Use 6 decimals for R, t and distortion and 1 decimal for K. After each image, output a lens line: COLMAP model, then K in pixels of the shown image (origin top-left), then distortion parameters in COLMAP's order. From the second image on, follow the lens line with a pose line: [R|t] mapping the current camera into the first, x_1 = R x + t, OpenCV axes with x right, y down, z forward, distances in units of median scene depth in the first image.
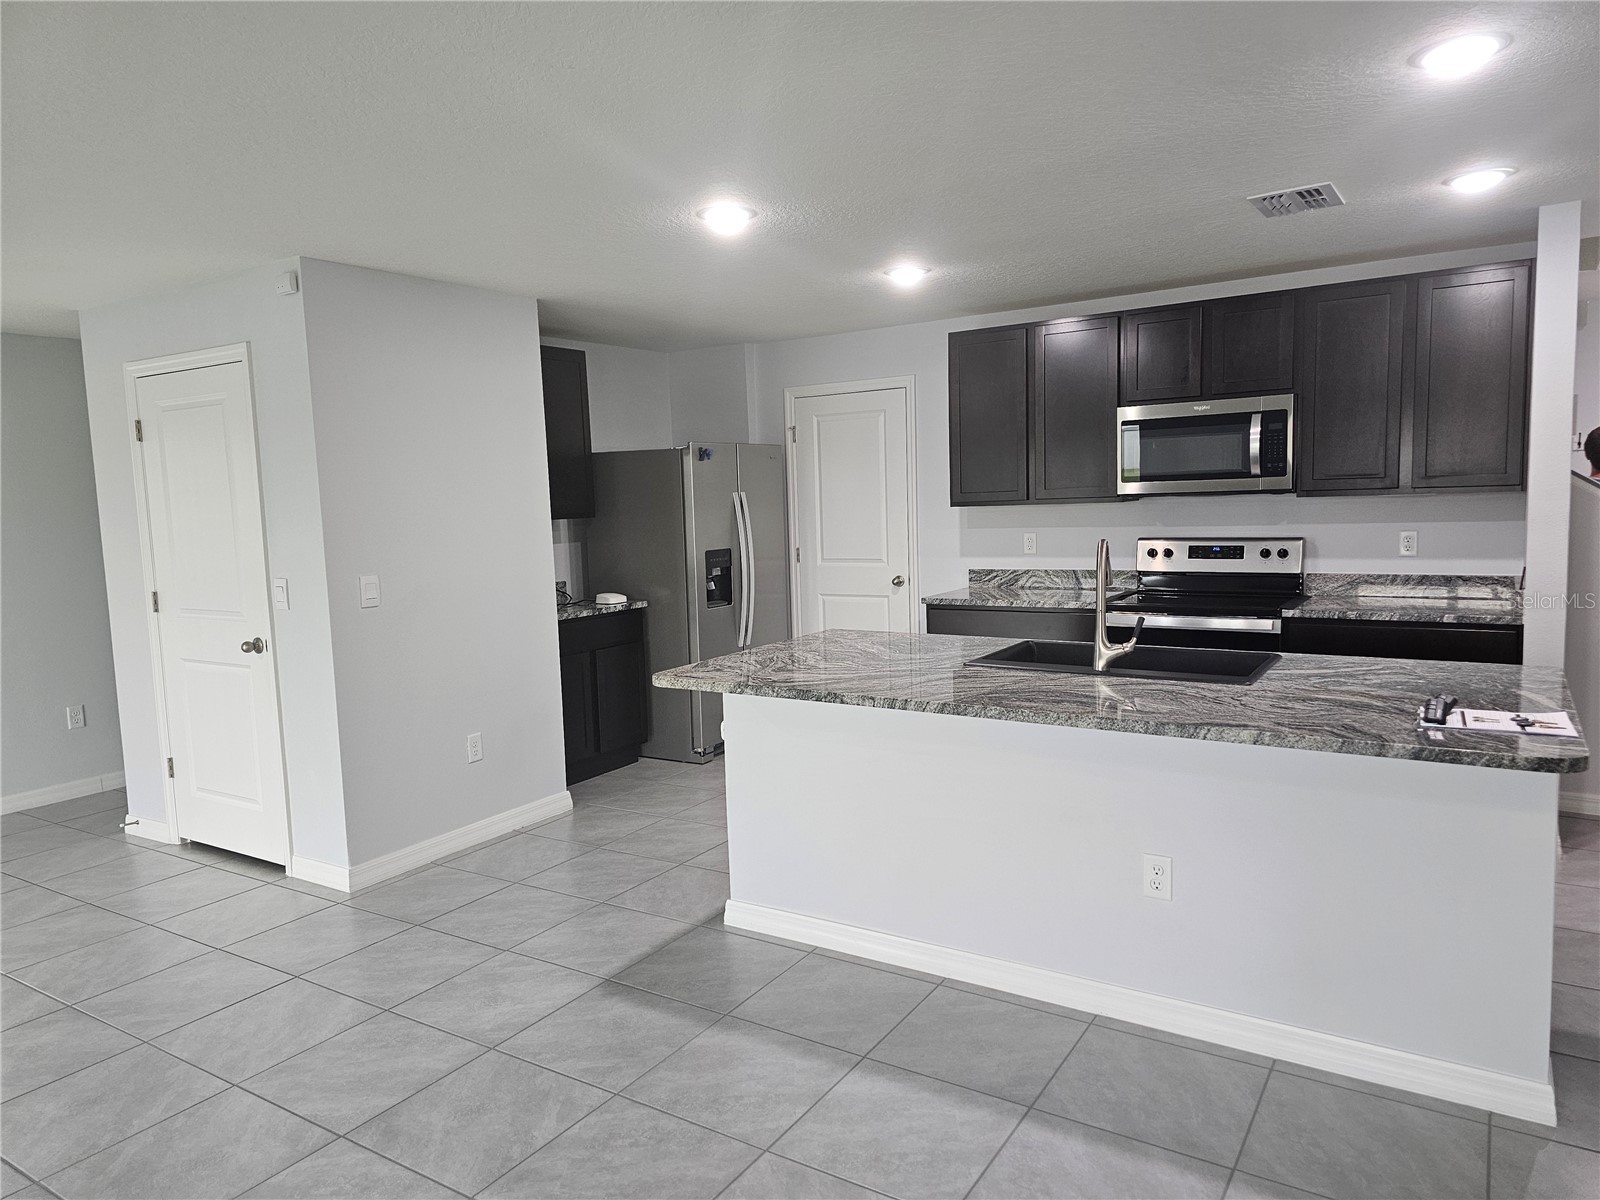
lens RADIAL K [[1057.6, 0, 792.4], [0, 1057.6, 590.3], [0, 0, 1]] dist [0.096045, -0.111276]
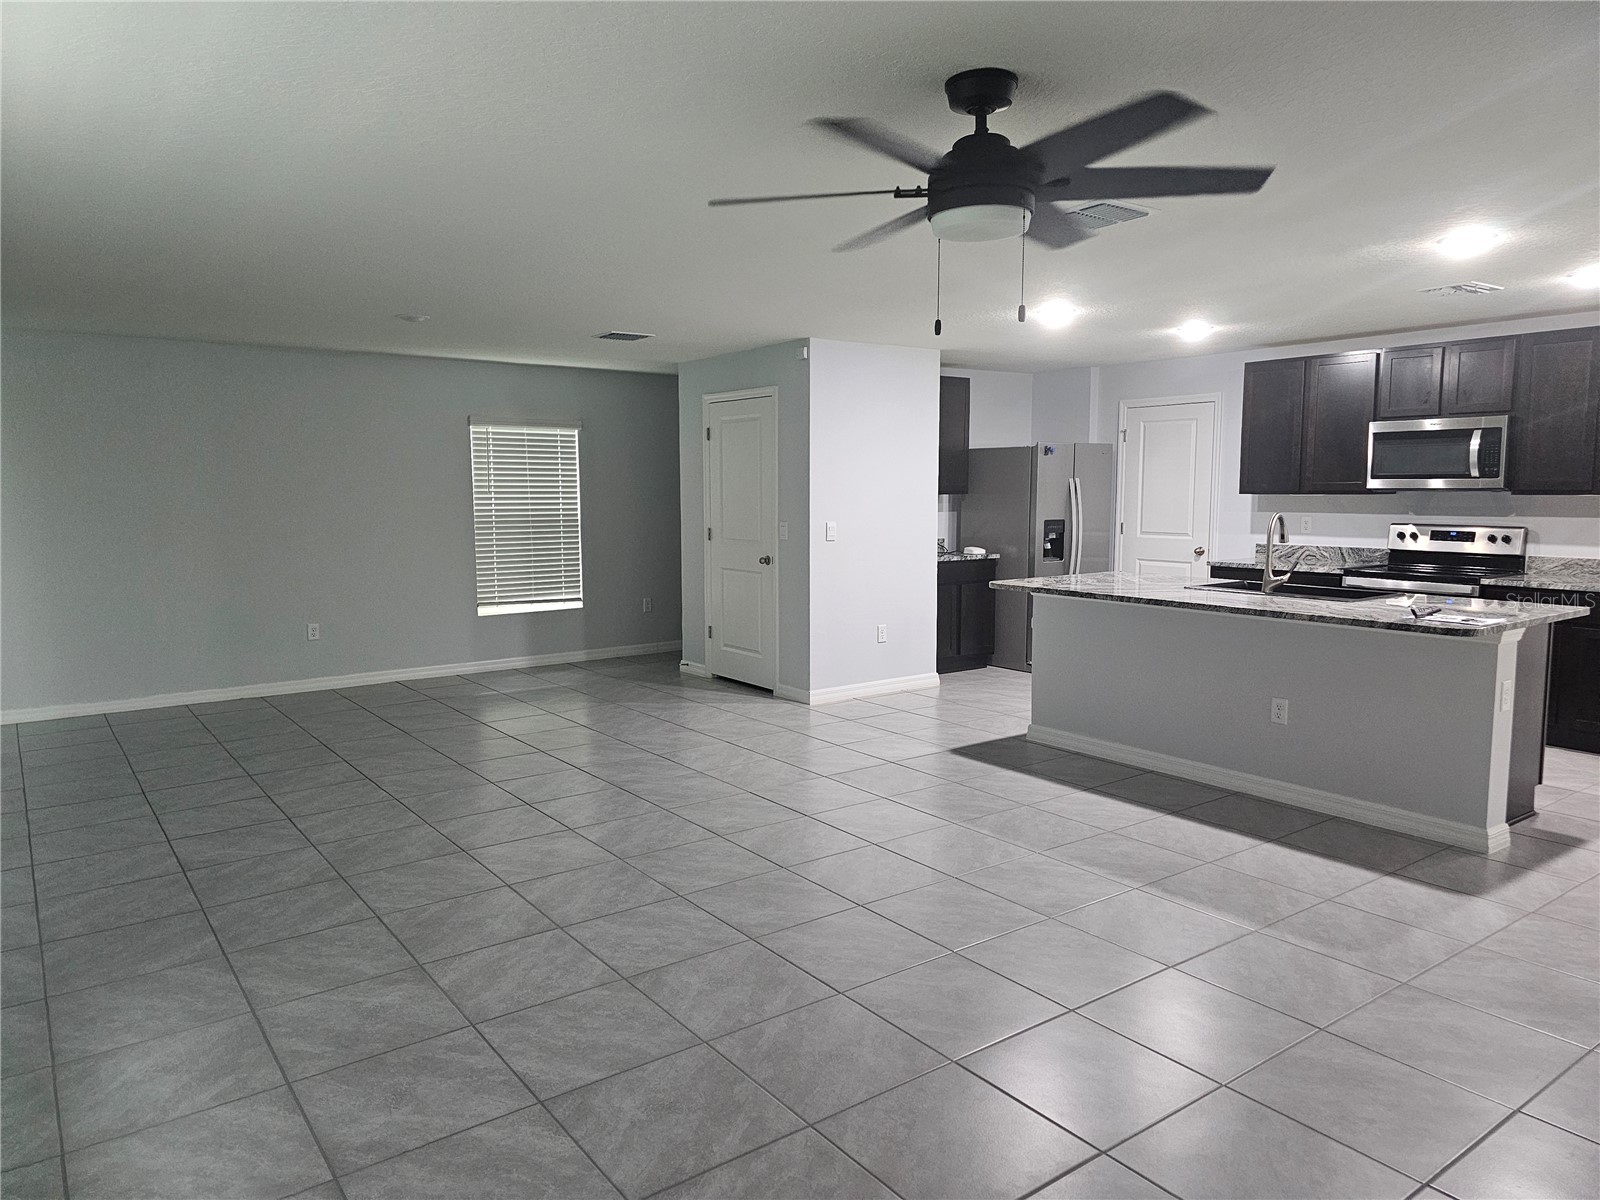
lens RADIAL K [[1057.6, 0, 792.4], [0, 1057.6, 590.3], [0, 0, 1]] dist [0.096045, -0.111276]
pose [[0.937126, 0.066879, -0.342524, 0.108257], [-0.063289, 0.997760, 0.021661, 0.053371], [0.343205, 0.001379, 0.939259, -0.503915]]
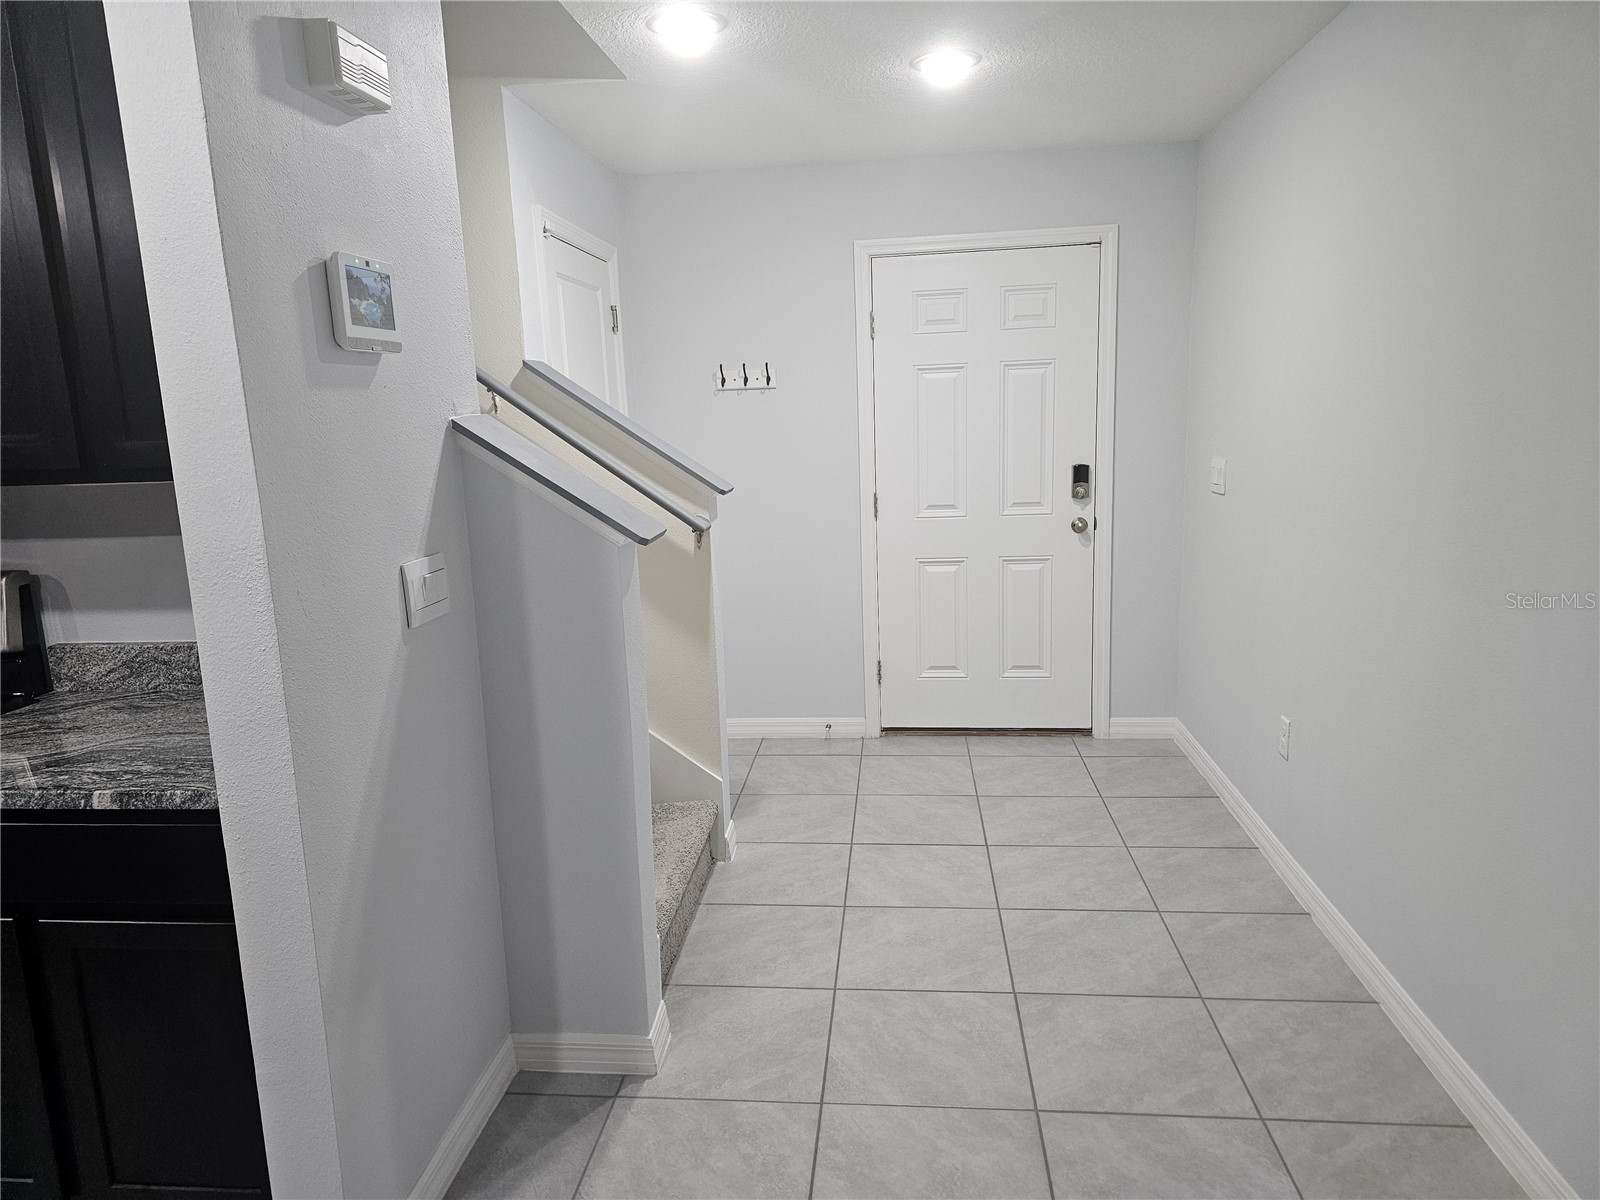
lens RADIAL K [[1057.6, 0, 792.4], [0, 1057.6, 590.3], [0, 0, 1]] dist [0.096045, -0.111276]
pose [[0.889963, -0.078081, 0.449299, 0.571843], [0.048947, 0.995897, 0.076119, -0.061649], [-0.453399, -0.045751, 0.890133, 0.447594]]
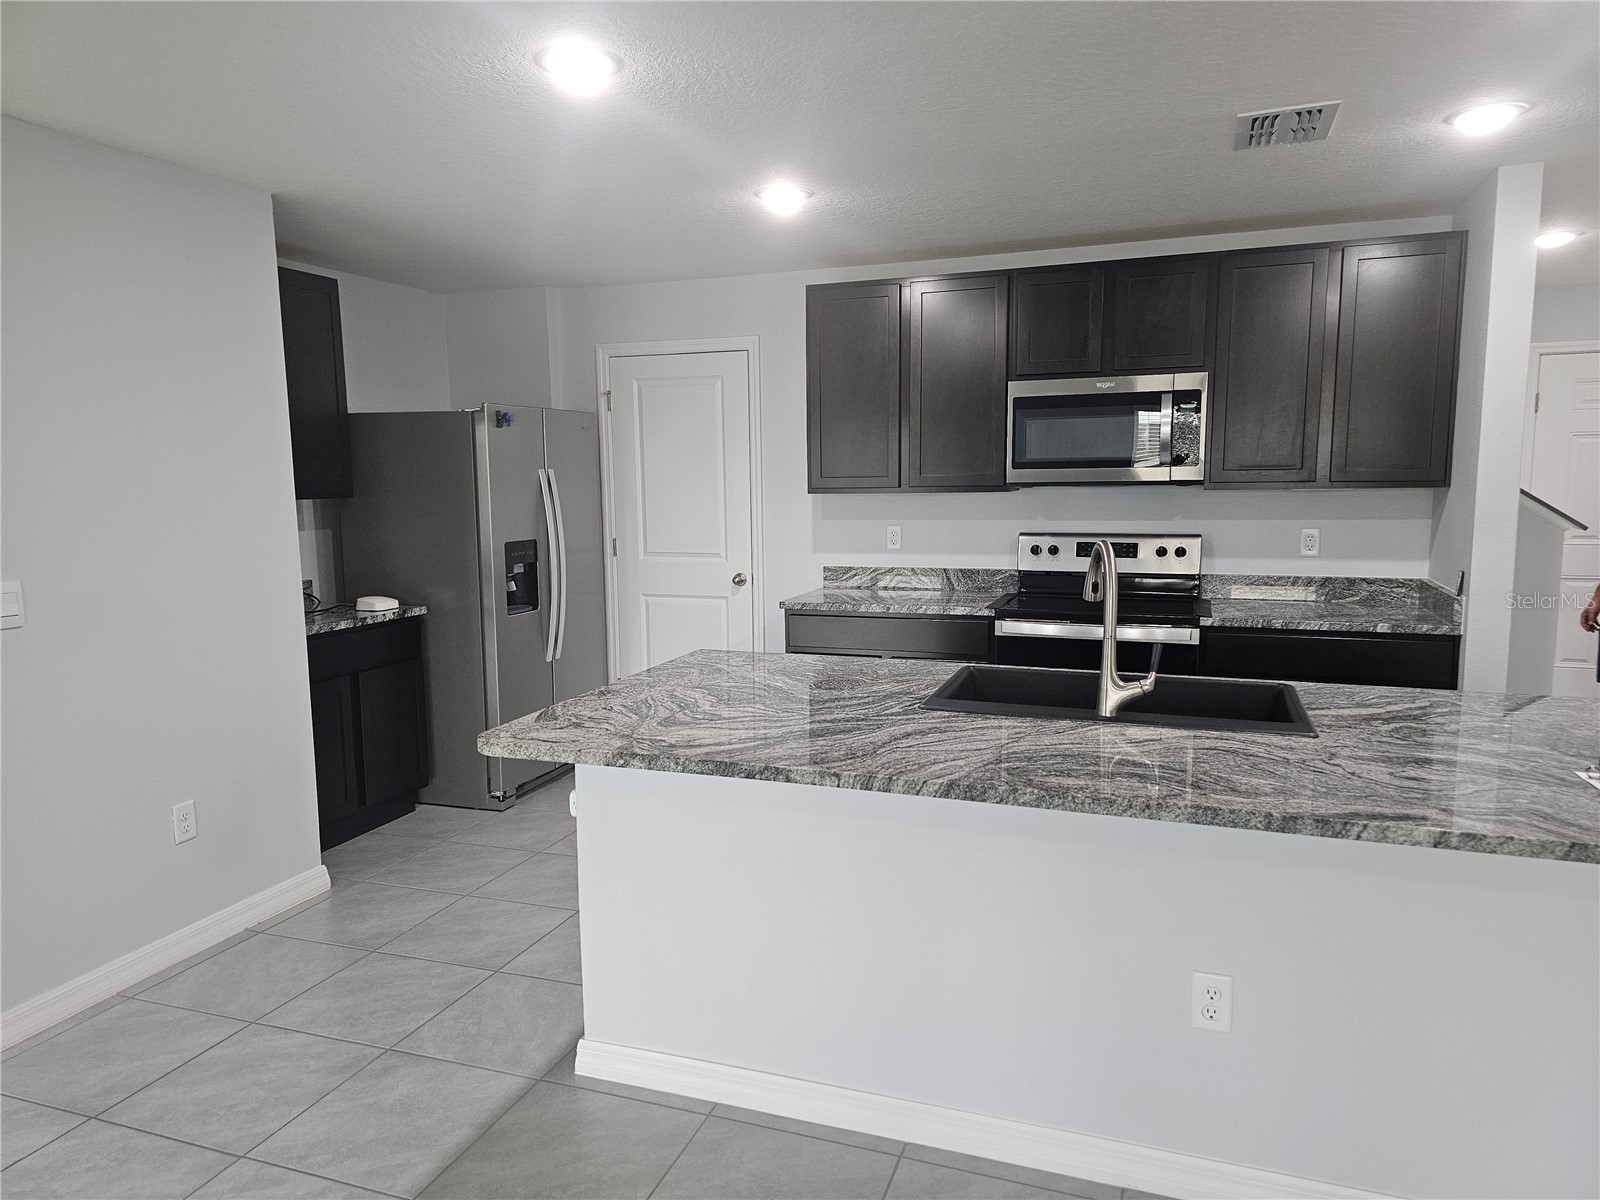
lens RADIAL K [[1063.7, 0, 796.4], [0, 1063.7, 603.5], [0, 0, 1]] dist [0.068662, -0.055415]
pose [[0.973866, -0.005616, 0.227055, -0.061081], [-0.000357, 0.999655, 0.026256, -0.015183], [-0.227124, -0.025651, 0.973528, 0.203396]]
